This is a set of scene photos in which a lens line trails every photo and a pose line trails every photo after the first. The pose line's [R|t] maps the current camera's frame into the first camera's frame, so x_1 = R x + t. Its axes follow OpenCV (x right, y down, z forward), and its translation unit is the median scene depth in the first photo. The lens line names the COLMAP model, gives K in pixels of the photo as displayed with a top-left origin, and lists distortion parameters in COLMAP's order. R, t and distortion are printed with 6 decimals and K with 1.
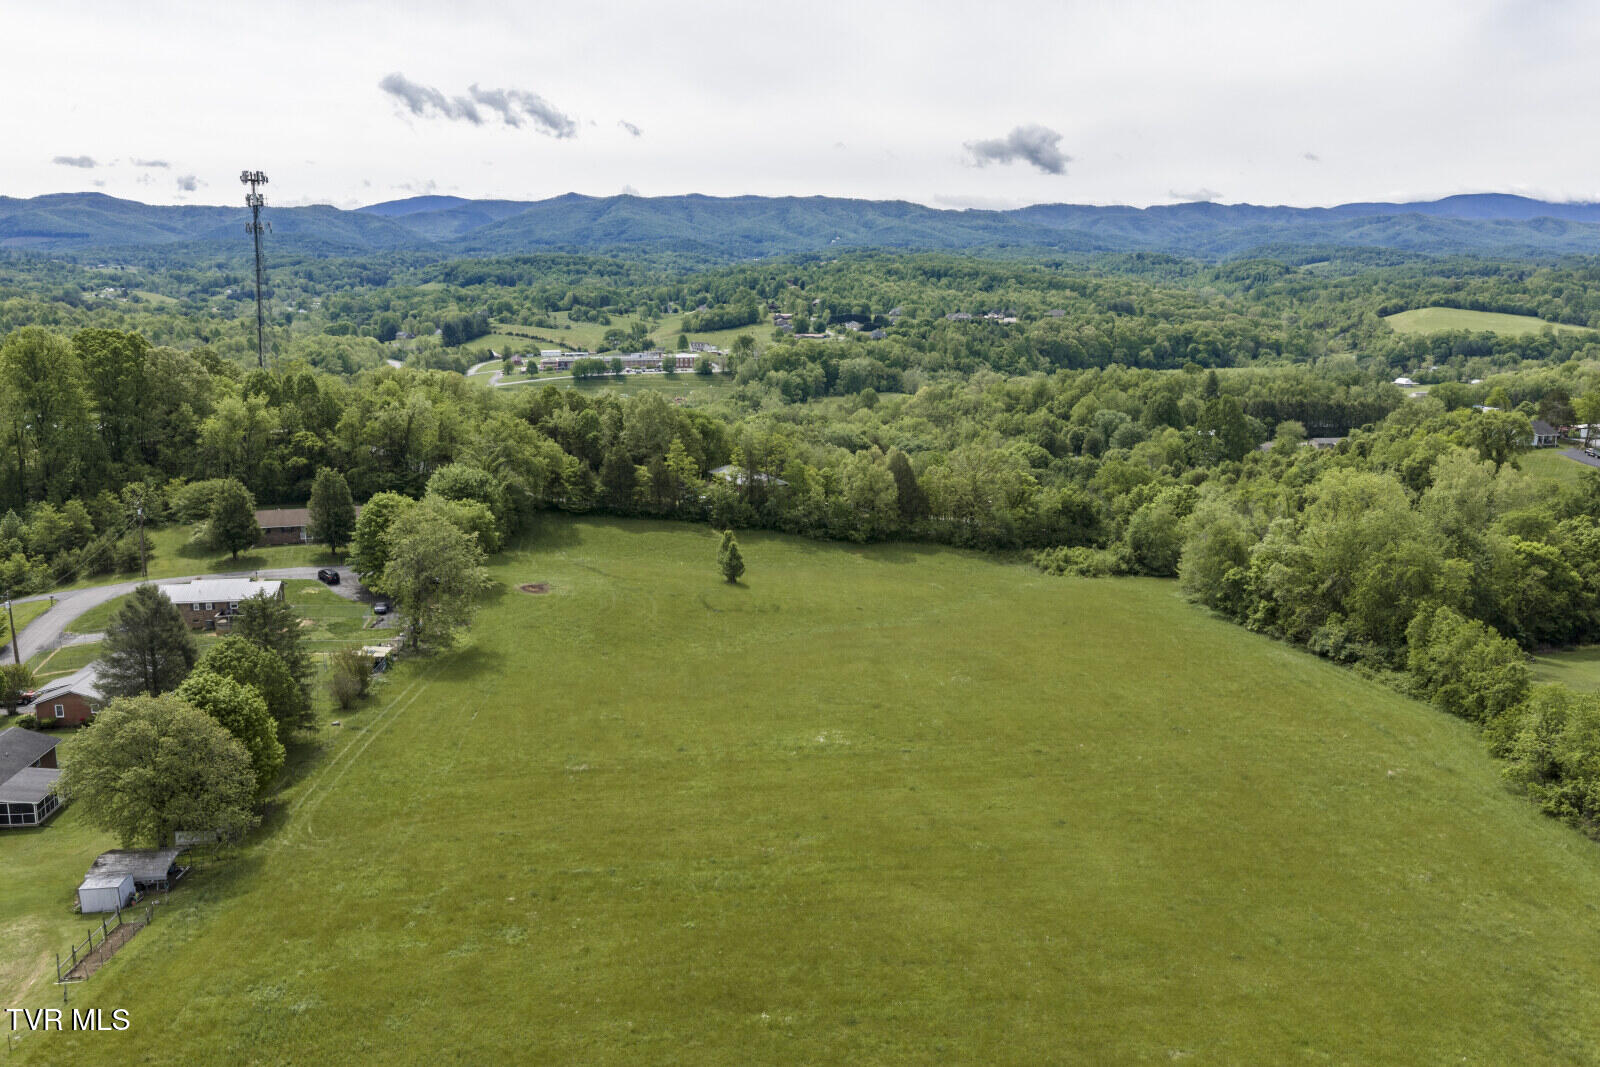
lens RADIAL K [[1324.3, 0, 794.6], [0, 1324.3, 539.9], [0, 0, 1]] dist [0.028694, -0.047871]
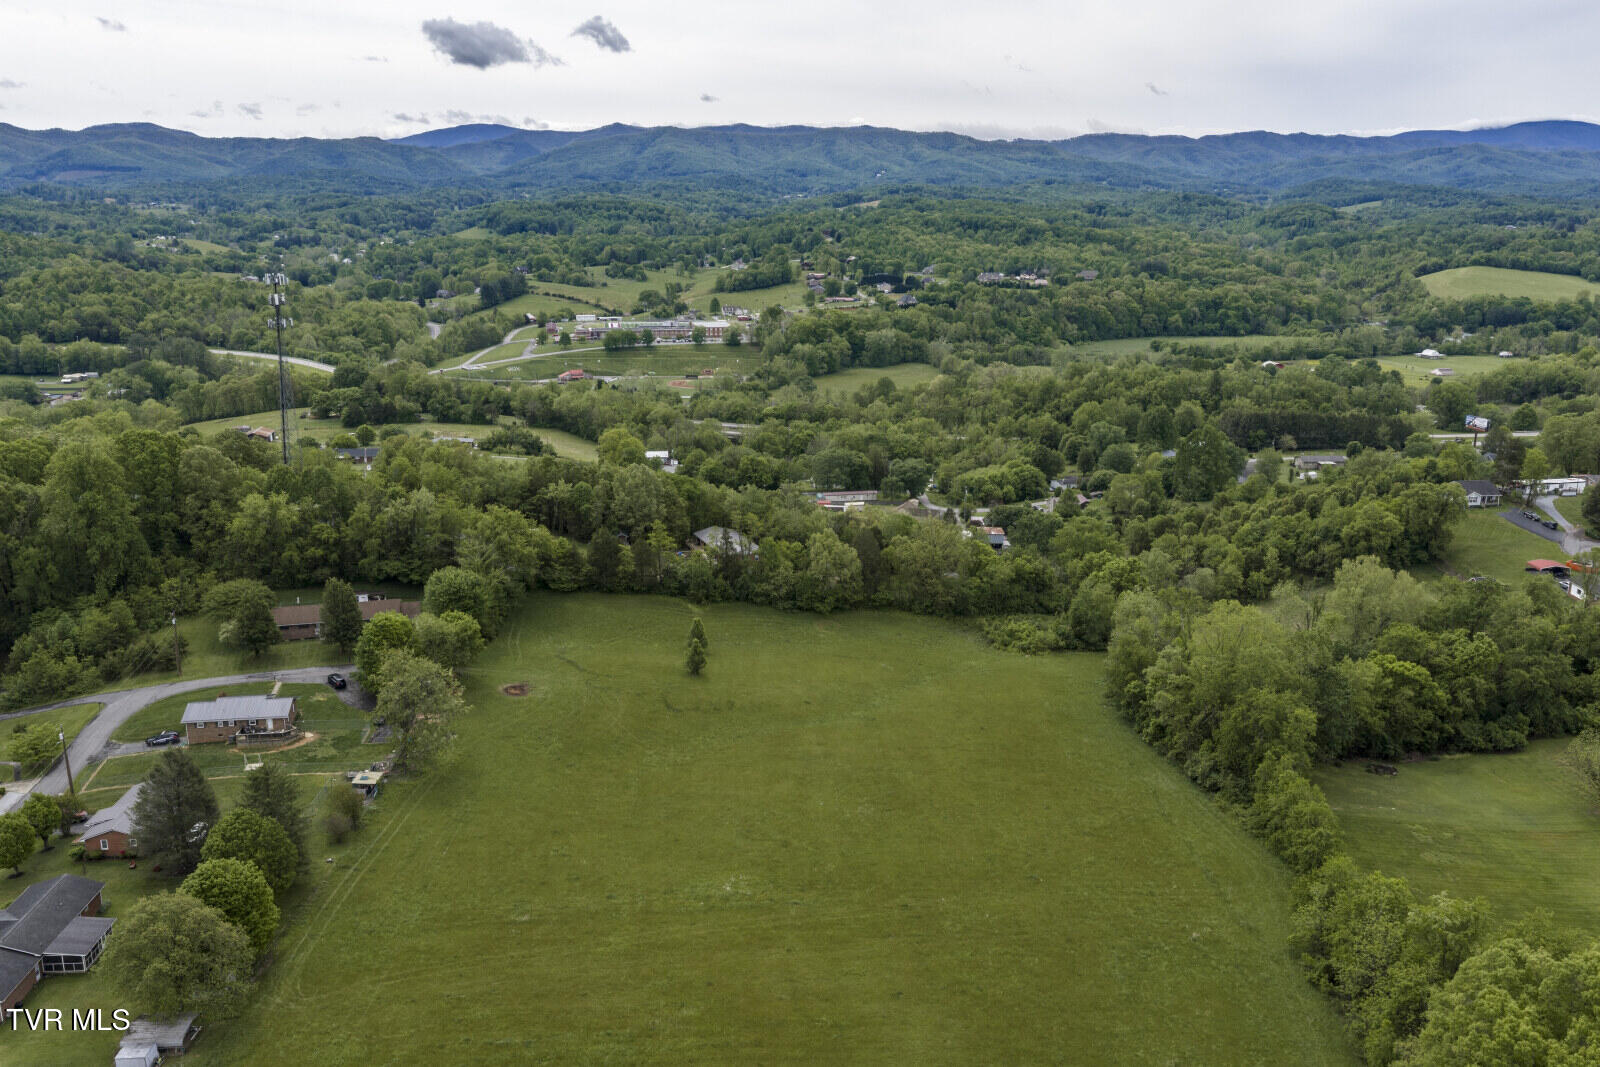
lens RADIAL K [[1324.3, 0, 796.6], [0, 1324.3, 534.5], [0, 0, 1]] dist [0.028694, -0.047871]
pose [[0.999388, 0.010056, -0.033513, 0.031840], [-0.008321, 0.998637, 0.051523, -0.061516], [0.033985, -0.051213, 0.998109, -0.047729]]
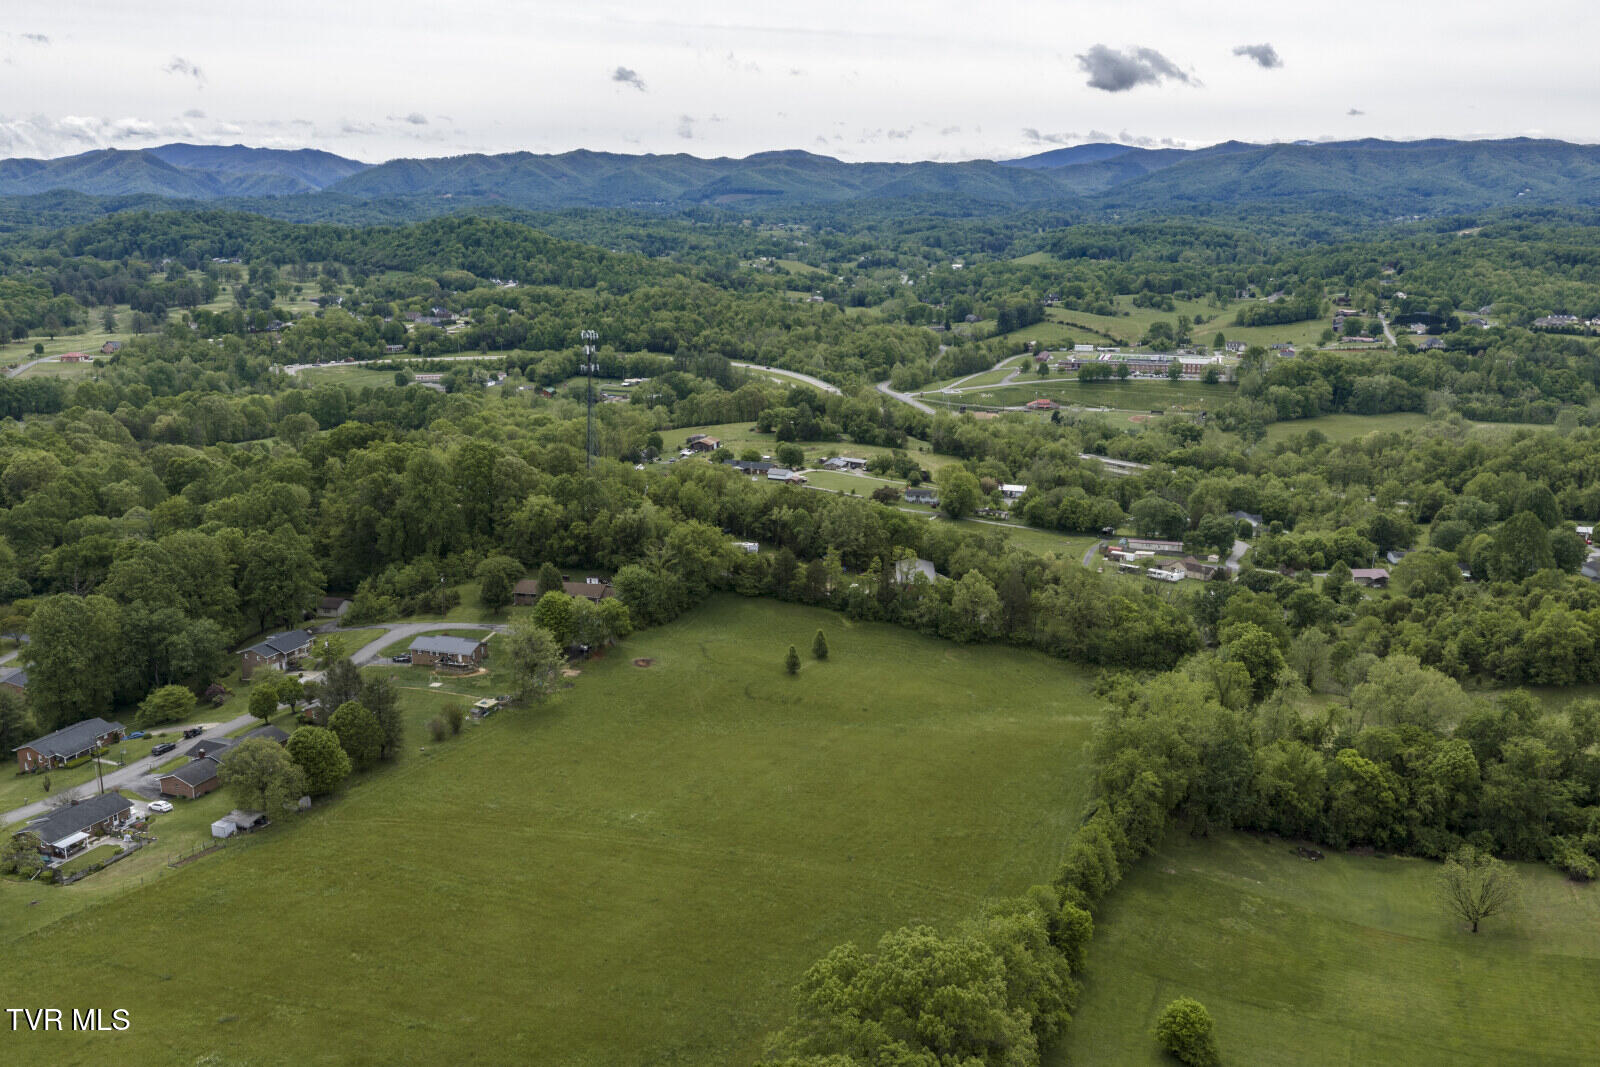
lens RADIAL K [[1324.3, 0, 803.3], [0, 1324.3, 539.3], [0, 0, 1]] dist [0.028694, -0.047871]
pose [[0.886002, 0.114256, -0.449383, 0.242660], [-0.094150, 0.993306, 0.066922, -0.085608], [0.454022, -0.016984, 0.890829, -0.097498]]
